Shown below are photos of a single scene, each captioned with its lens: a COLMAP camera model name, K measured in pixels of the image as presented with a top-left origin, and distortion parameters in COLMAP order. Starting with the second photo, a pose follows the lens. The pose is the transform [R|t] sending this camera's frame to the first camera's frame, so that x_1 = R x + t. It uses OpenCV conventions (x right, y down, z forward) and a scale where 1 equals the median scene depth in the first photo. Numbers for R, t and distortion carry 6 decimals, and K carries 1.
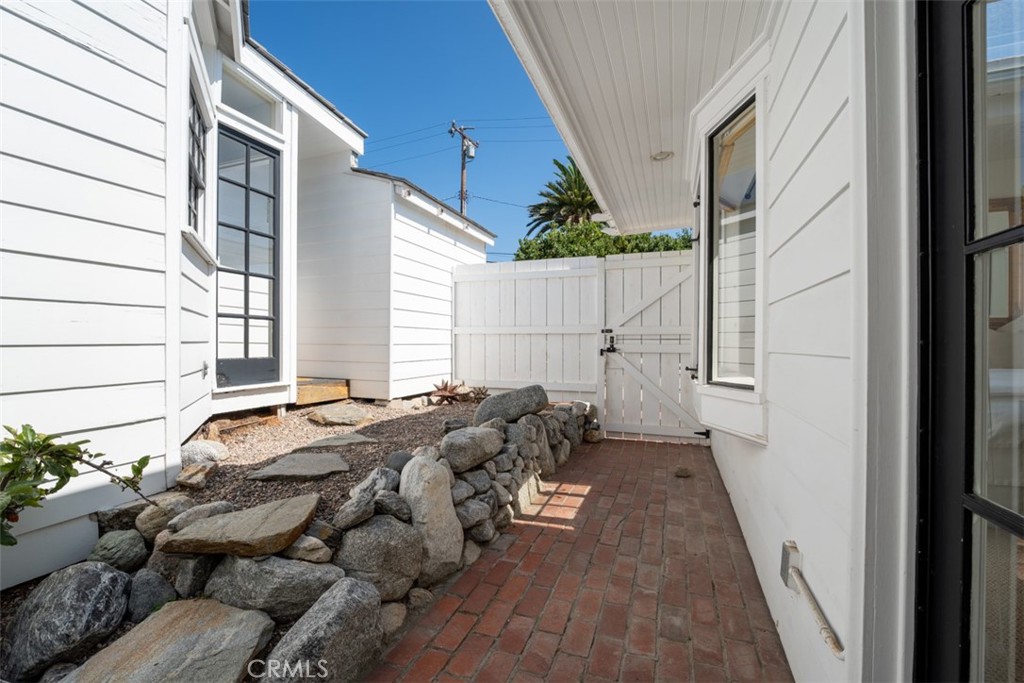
lens RADIAL K [[445.8, 0, 511.1], [0, 445.8, 343.9], [0, 0, 1]] dist [-0.005258, -0.000773]
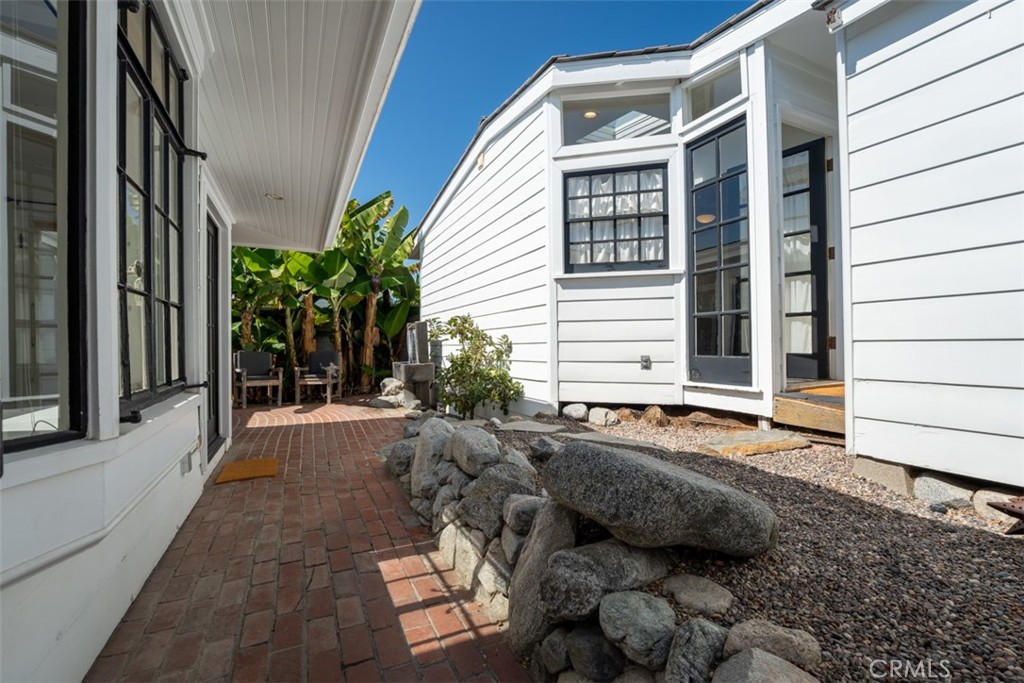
lens RADIAL K [[445.8, 0, 512.2], [0, 445.8, 342.5], [0, 0, 1]] dist [-0.005258, -0.000773]
pose [[-0.693960, -0.001214, -0.720013, 0.431335], [0.004104, 0.999976, -0.005642, 0.005569], [0.720002, -0.006871, -0.693938, 1.382273]]
